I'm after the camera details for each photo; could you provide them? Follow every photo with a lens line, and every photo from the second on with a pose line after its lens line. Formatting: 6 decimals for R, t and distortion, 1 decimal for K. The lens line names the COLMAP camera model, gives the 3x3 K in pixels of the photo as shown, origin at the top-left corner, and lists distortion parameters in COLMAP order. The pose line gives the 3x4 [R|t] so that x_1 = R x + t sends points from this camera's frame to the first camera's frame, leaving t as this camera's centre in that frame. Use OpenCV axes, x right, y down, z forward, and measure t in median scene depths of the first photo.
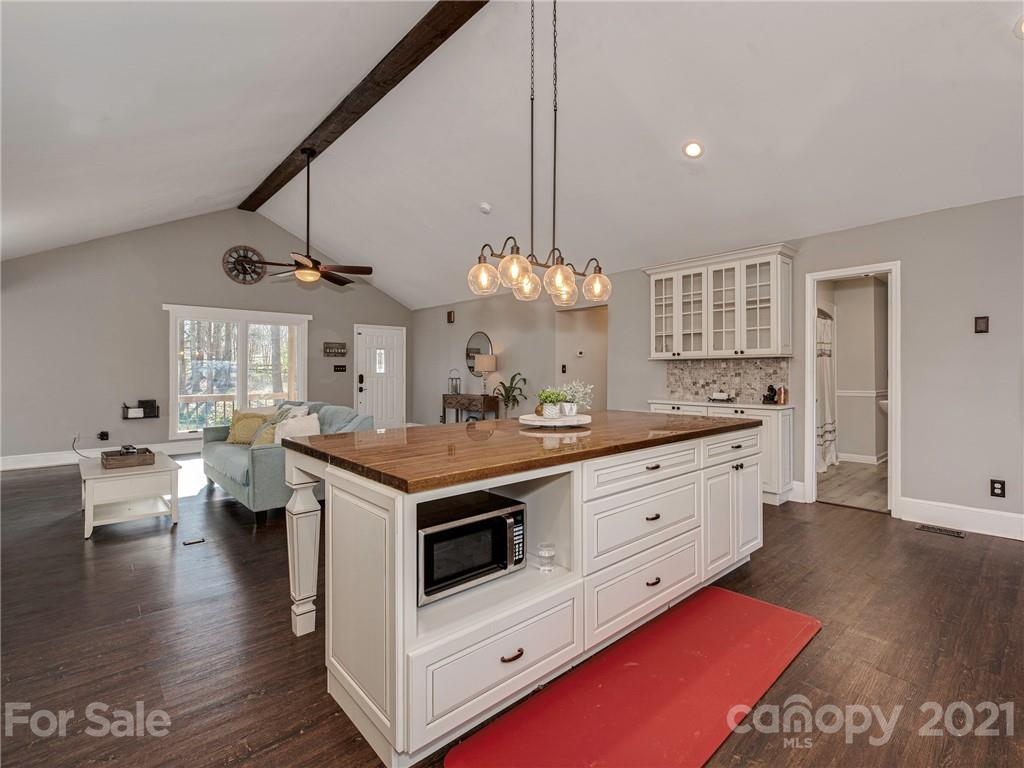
lens RADIAL K [[485.7, 0, 536.2], [0, 485.7, 375.4], [0, 0, 1]] dist [0.002289, -0.000561]
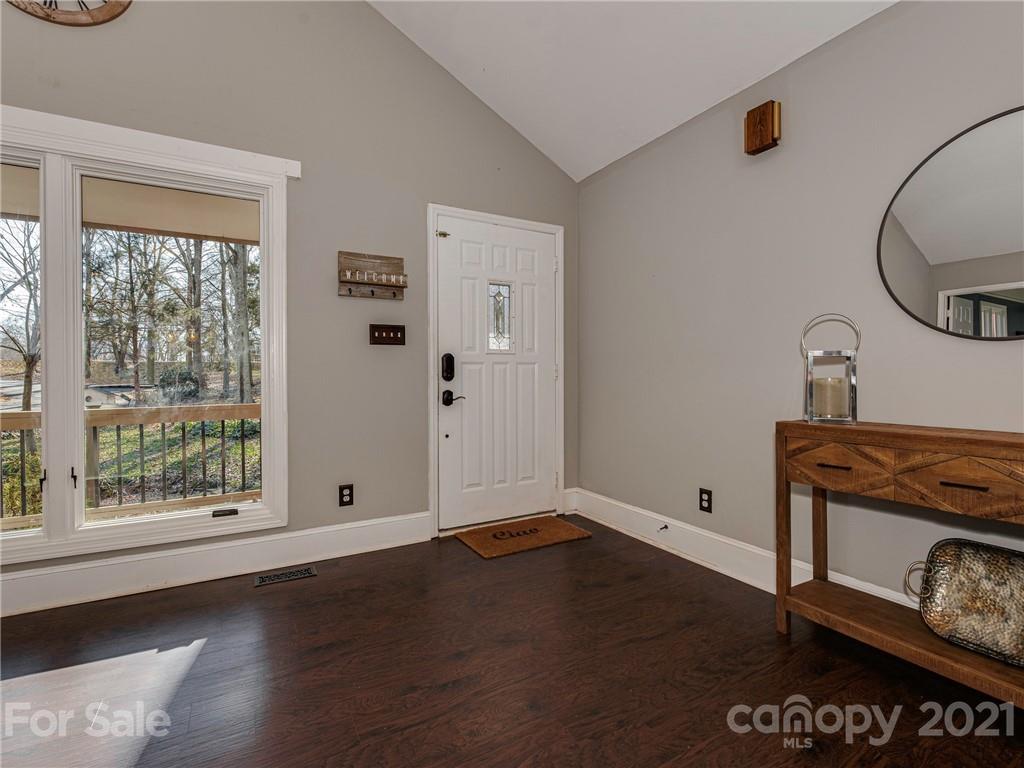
lens RADIAL K [[485.7, 0, 513.3], [0, 485.7, 377.8], [0, 0, 1]] dist [0.002289, -0.000561]
pose [[0.972829, -0.002487, -0.231513, -0.271003], [0.002736, 0.999996, 0.000753, 0.017239], [0.231510, -0.001366, 0.972831, 0.776641]]
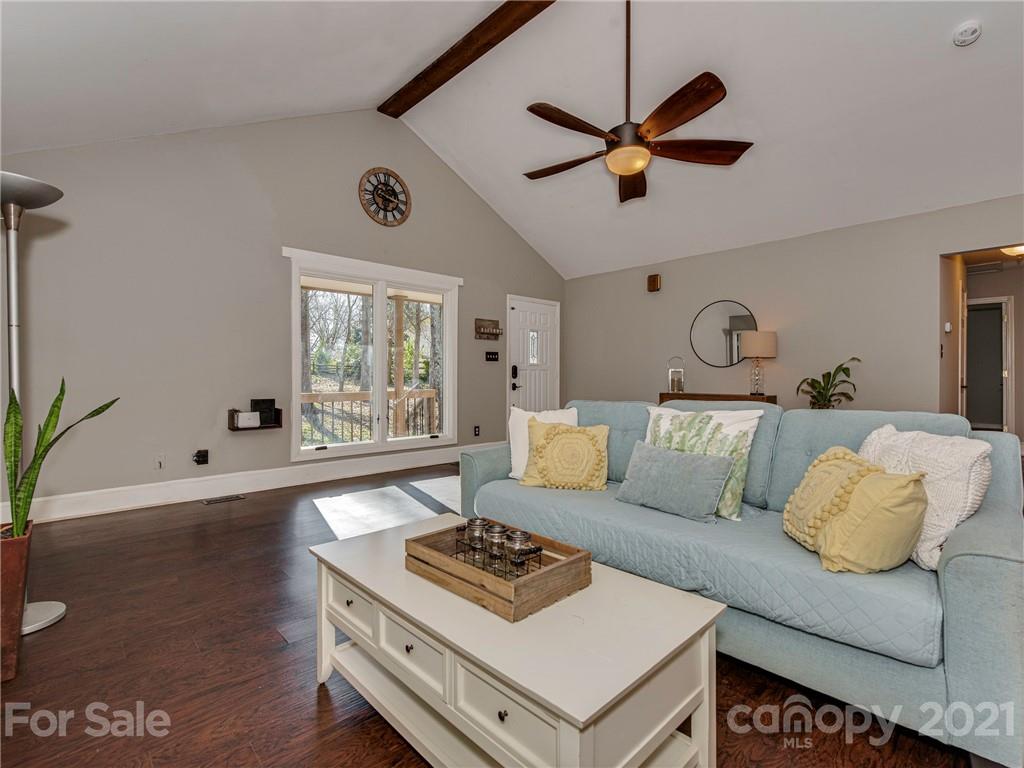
lens RADIAL K [[485.7, 0, 516.6], [0, 485.7, 382.9], [0, 0, 1]] dist [0.002289, -0.000561]
pose [[0.999912, 0.003215, 0.012865, -0.420487], [-0.003317, 0.999963, 0.007882, 0.020741], [-0.012839, -0.007924, 0.999886, 0.324912]]
